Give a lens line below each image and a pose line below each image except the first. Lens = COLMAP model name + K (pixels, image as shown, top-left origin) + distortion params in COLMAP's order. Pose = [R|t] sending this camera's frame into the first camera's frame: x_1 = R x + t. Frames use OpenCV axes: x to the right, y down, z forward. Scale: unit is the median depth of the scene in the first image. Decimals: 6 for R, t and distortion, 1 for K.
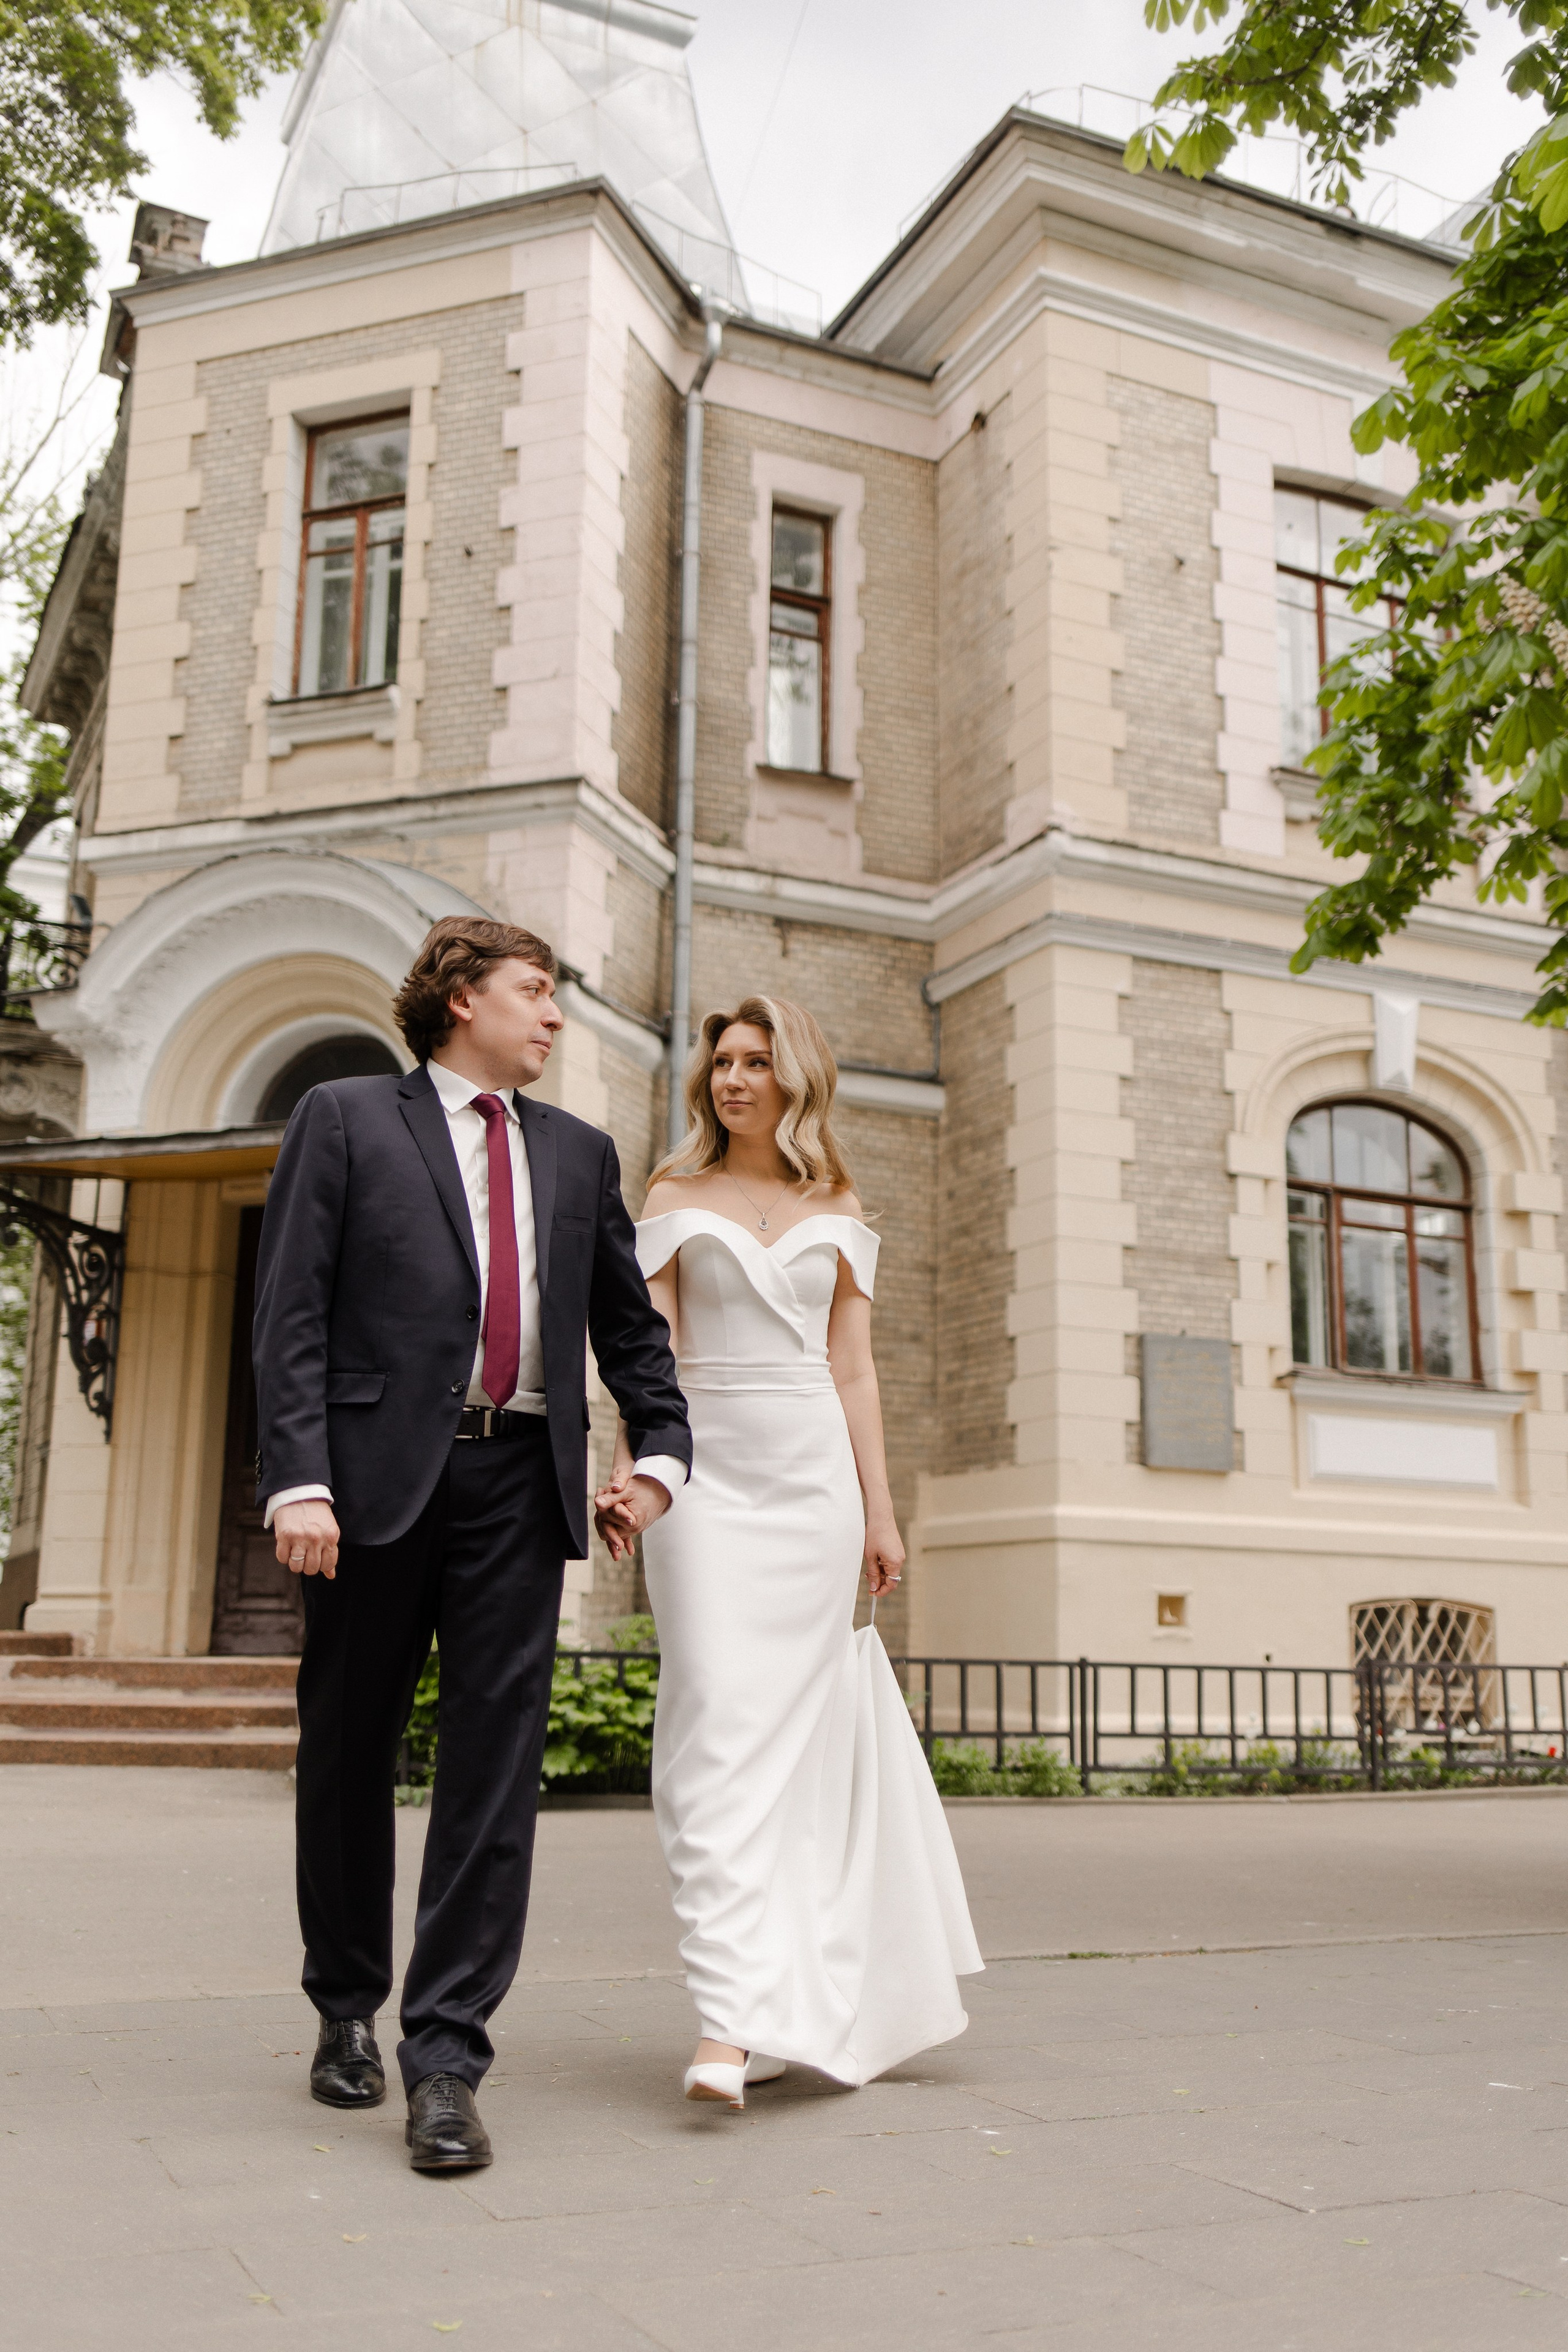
lens RADIAL K [[2248.0, 0, 792.6], [0, 2248.0, 1171.6], [0, 0, 1]] dist [0.002769, 0.000000]
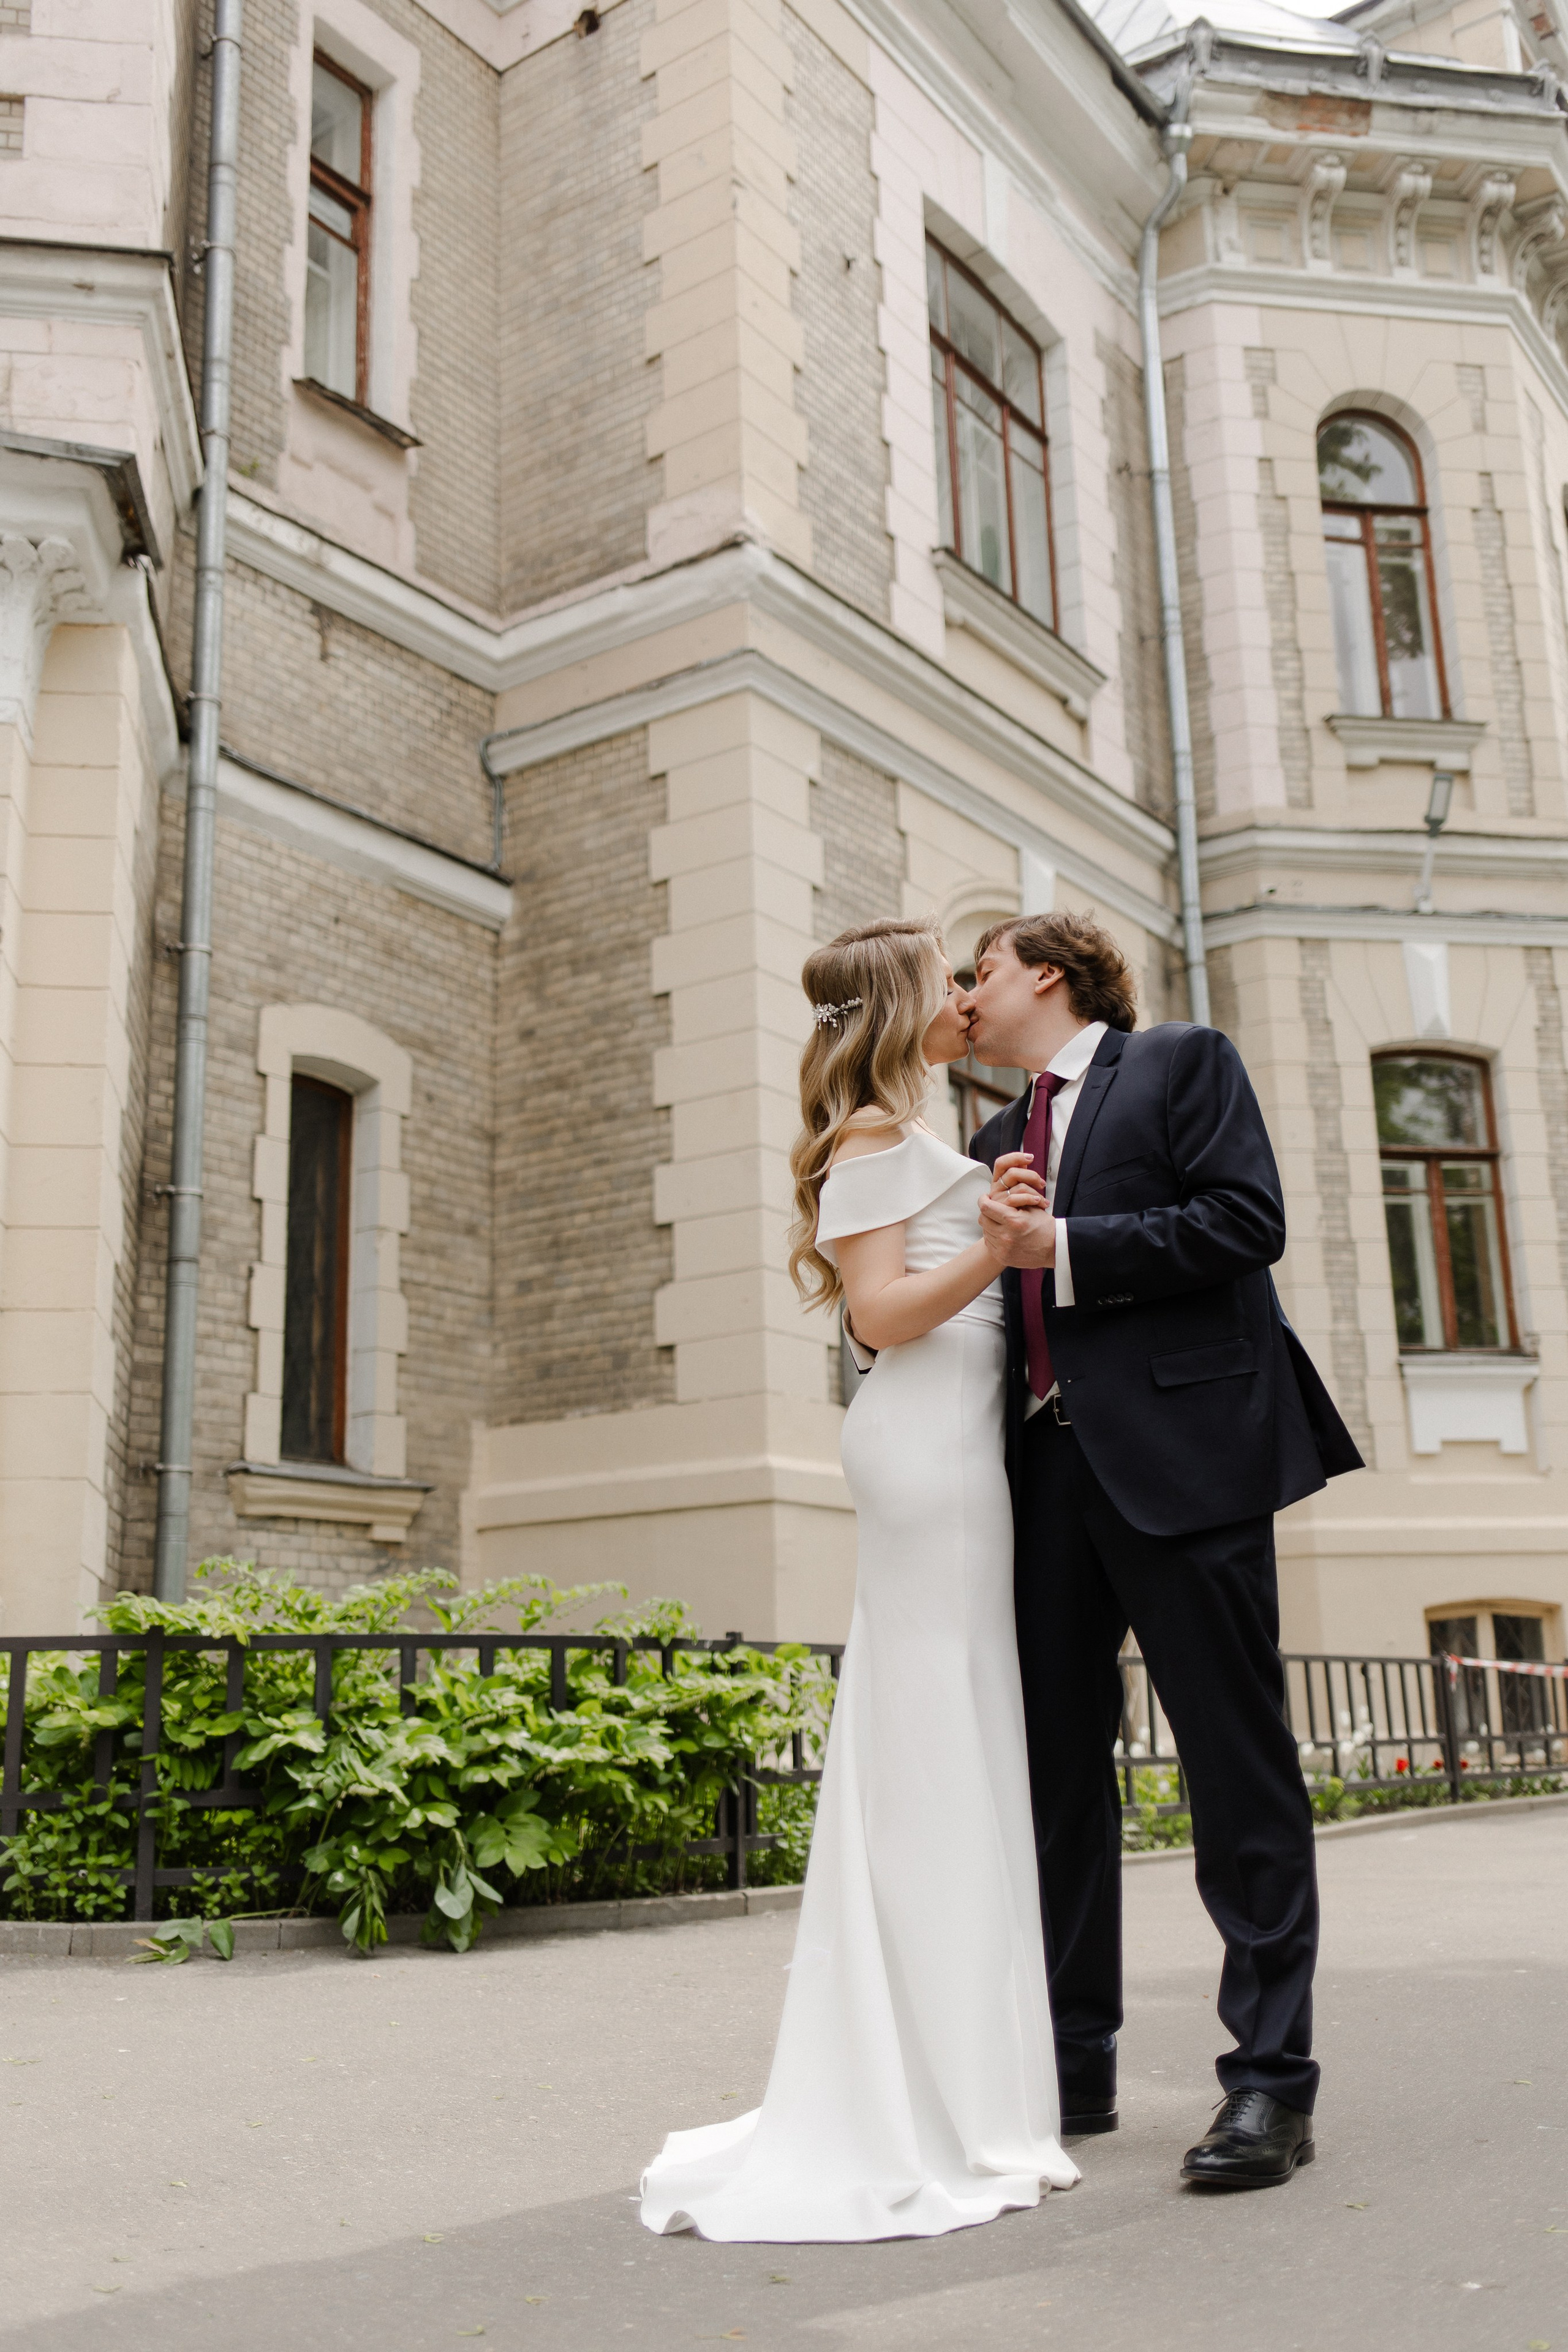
lens RADIAL K [[2248.0, 0, 785.9], [0, 2248.0, 1175.7], [0, 0, 1]] dist [0.002769, 0.000000]
pose [[0.866279, 0.083850, 0.492472, -0.209836], [-0.066294, 0.996390, -0.053034, 0.089159], [-0.495141, 0.013294, 0.868711, 0.347287]]
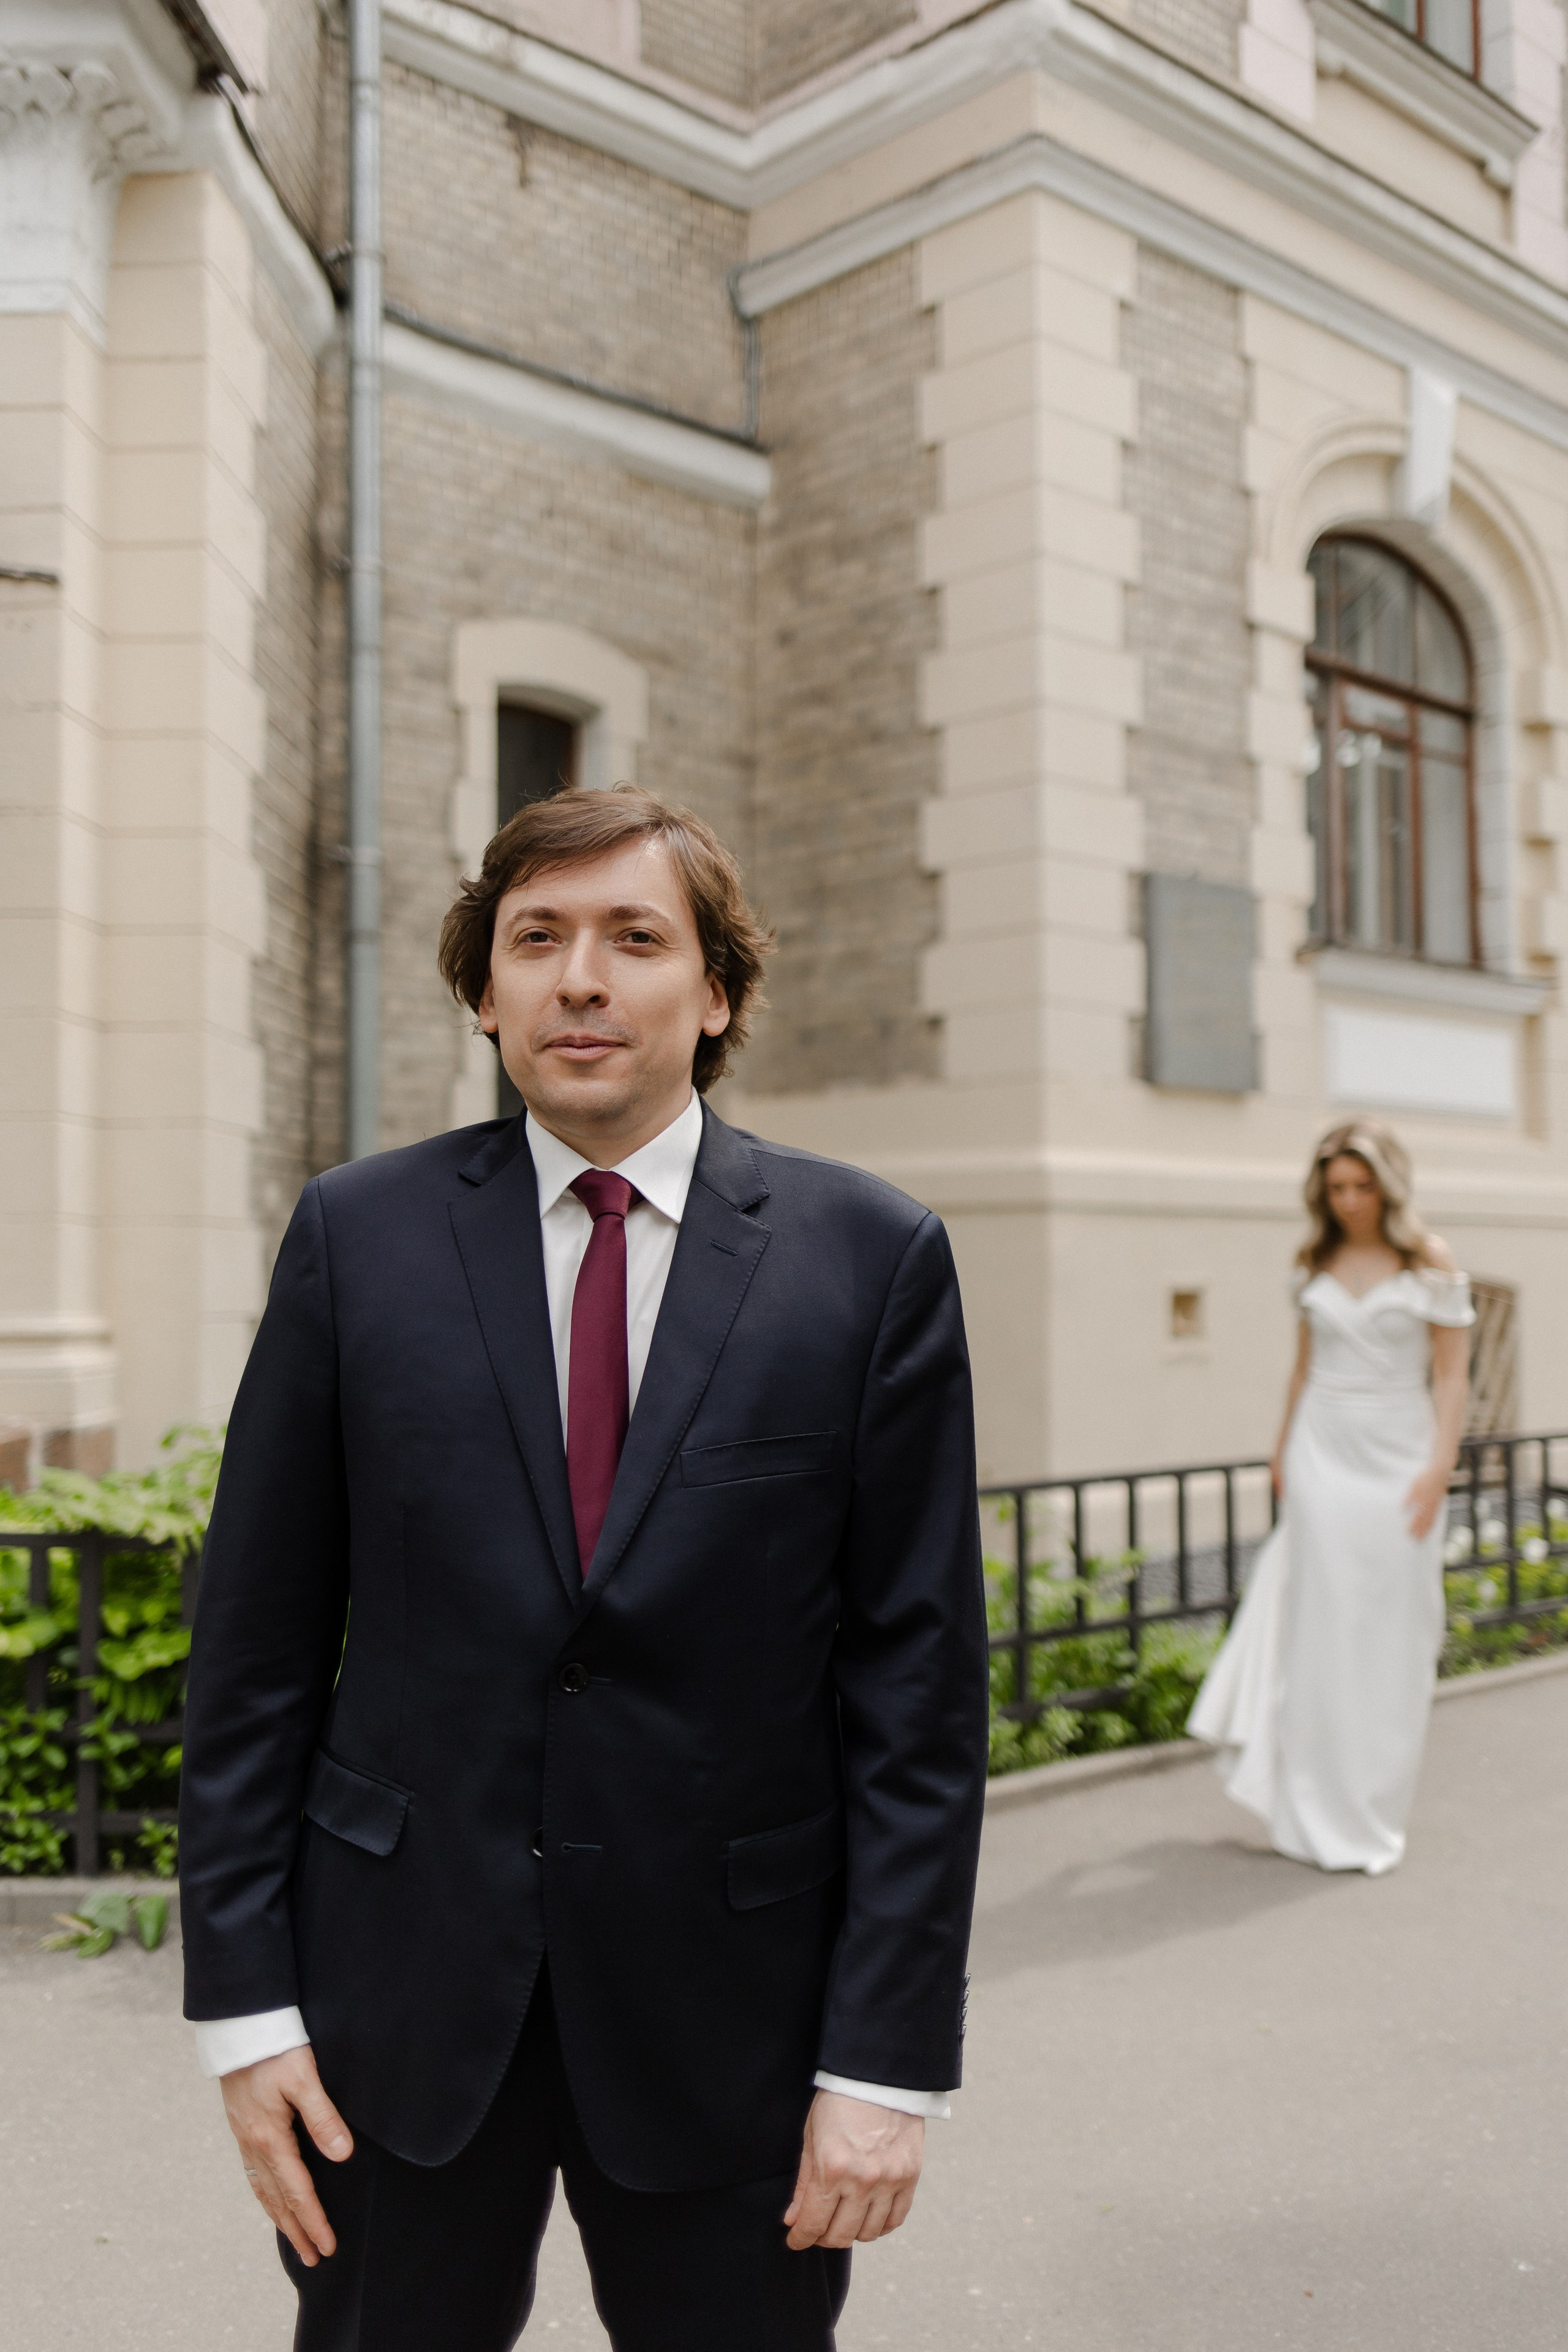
lens RADIAL K [[2248.0, 0, 790.1], [0, 2248.0, 1172.4], [0, 0, 1]] dist [0.002769, 0.000000]
pose [[0.948745, -0.006154, 0.315982, -0.123287], [-0.048688, 0.985029, 0.165372, 0.053041], [-0.312269, -0.172280, 0.934242, 0.415908]]
